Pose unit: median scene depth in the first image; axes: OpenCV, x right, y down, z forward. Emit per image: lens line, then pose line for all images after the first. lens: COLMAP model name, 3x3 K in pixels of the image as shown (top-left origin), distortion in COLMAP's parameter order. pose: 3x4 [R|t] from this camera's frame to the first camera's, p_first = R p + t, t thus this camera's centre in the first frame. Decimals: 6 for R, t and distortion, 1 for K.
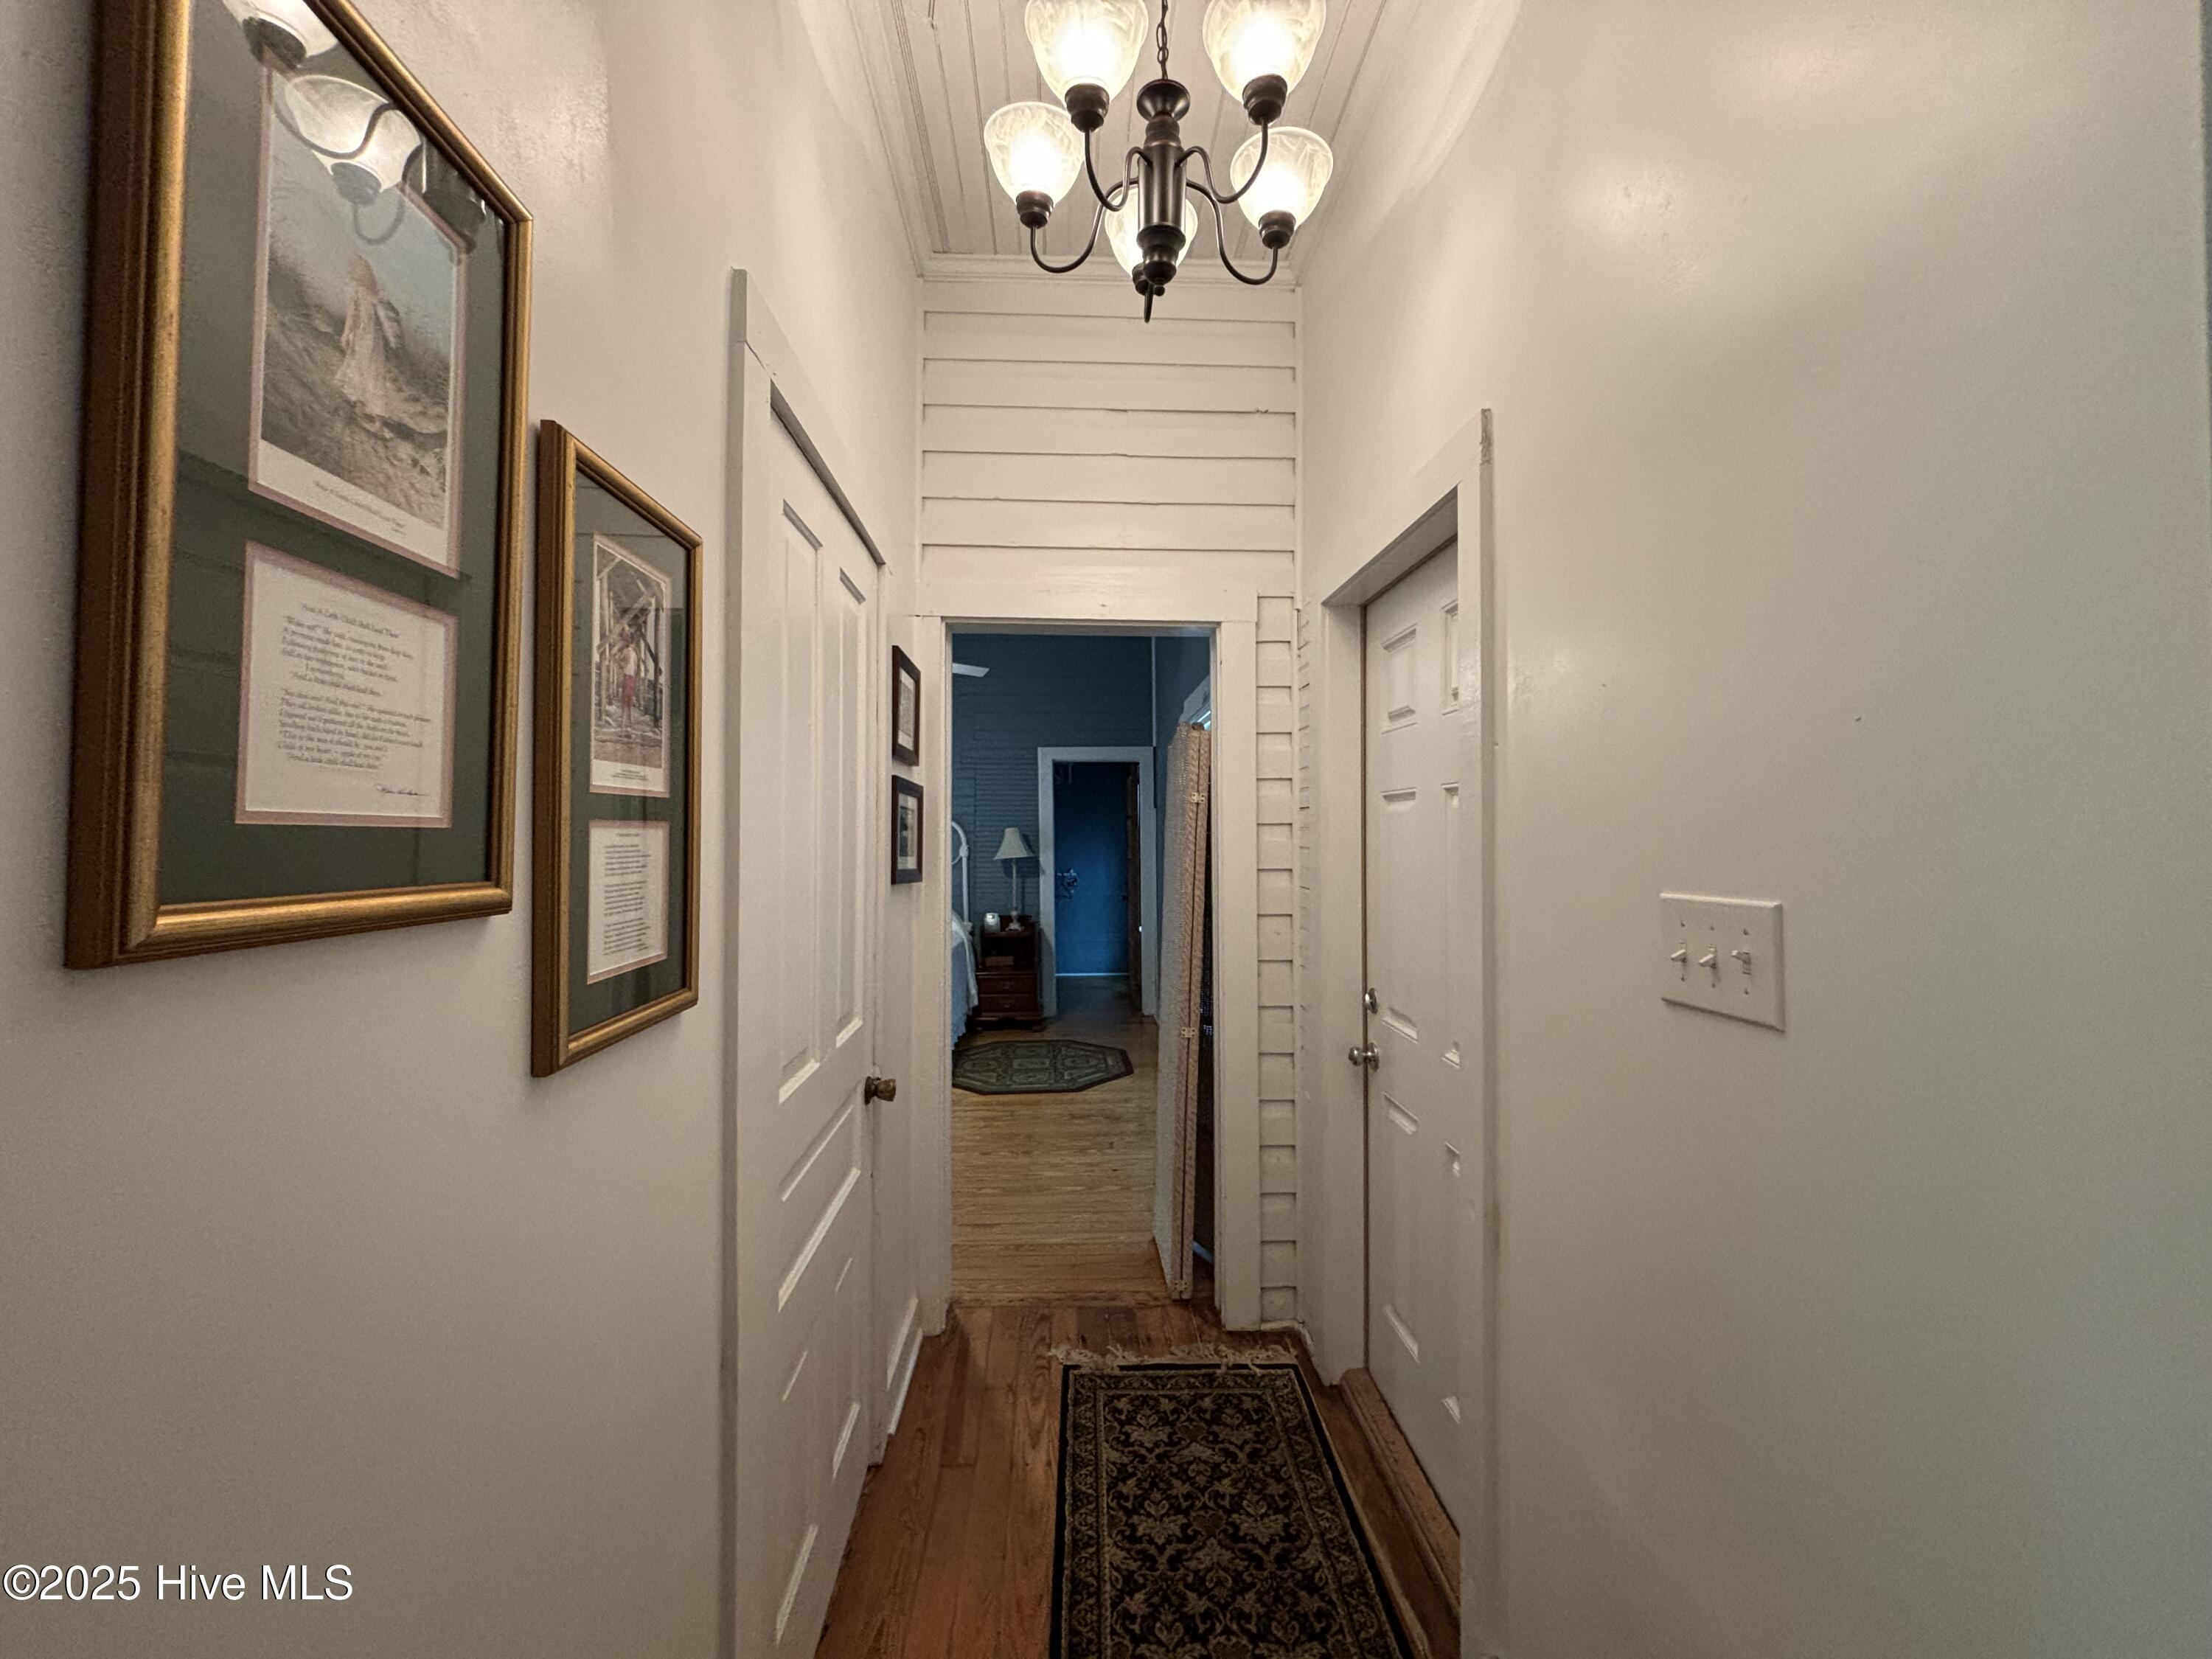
lens RADIAL K [[893.9, 0, 1106.4], [0, 893.9, 821.5], [0, 0, 1]] dist [-0.001419, -0.000060]
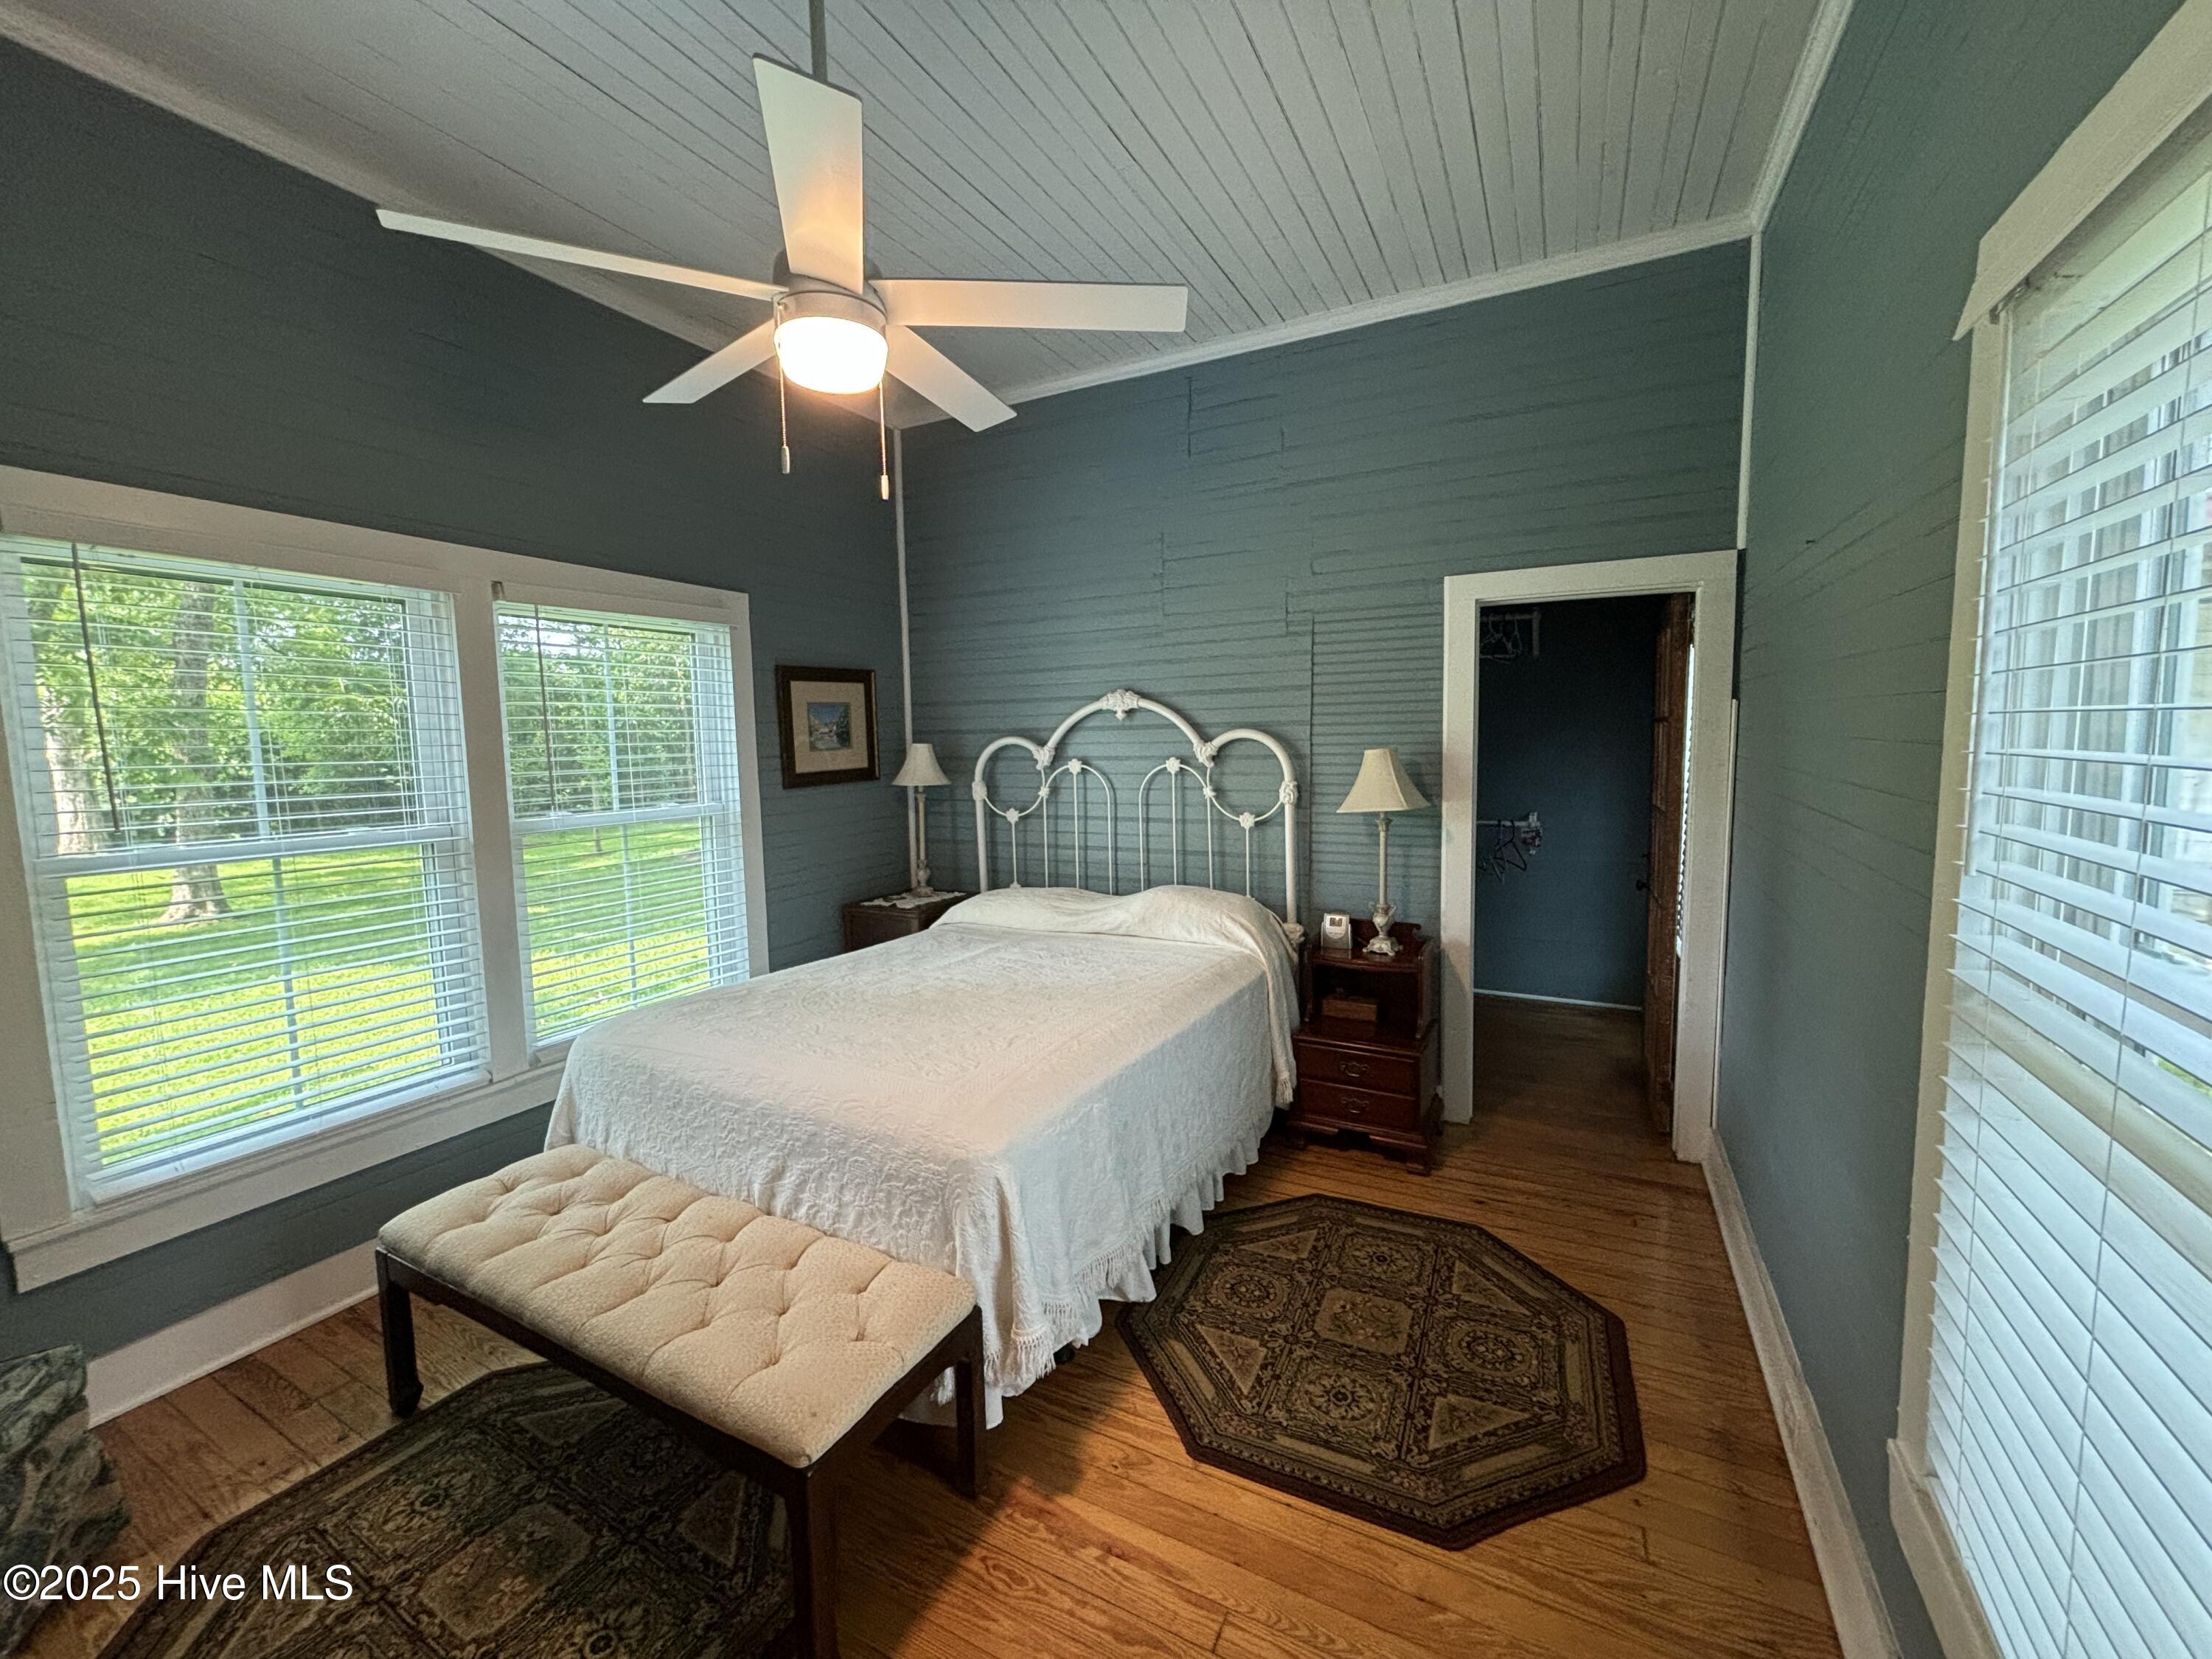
lens RADIAL K [[893.9, 0, 1101.8], [0, 893.9, 821.5], [0, 0, 1]] dist [-0.001419, -0.000060]
pose [[0.867207, 0.037049, -0.496568, 0.007767], [0.023536, 0.993064, 0.115195, -0.013040], [0.497391, -0.111585, 0.860320, 0.495876]]
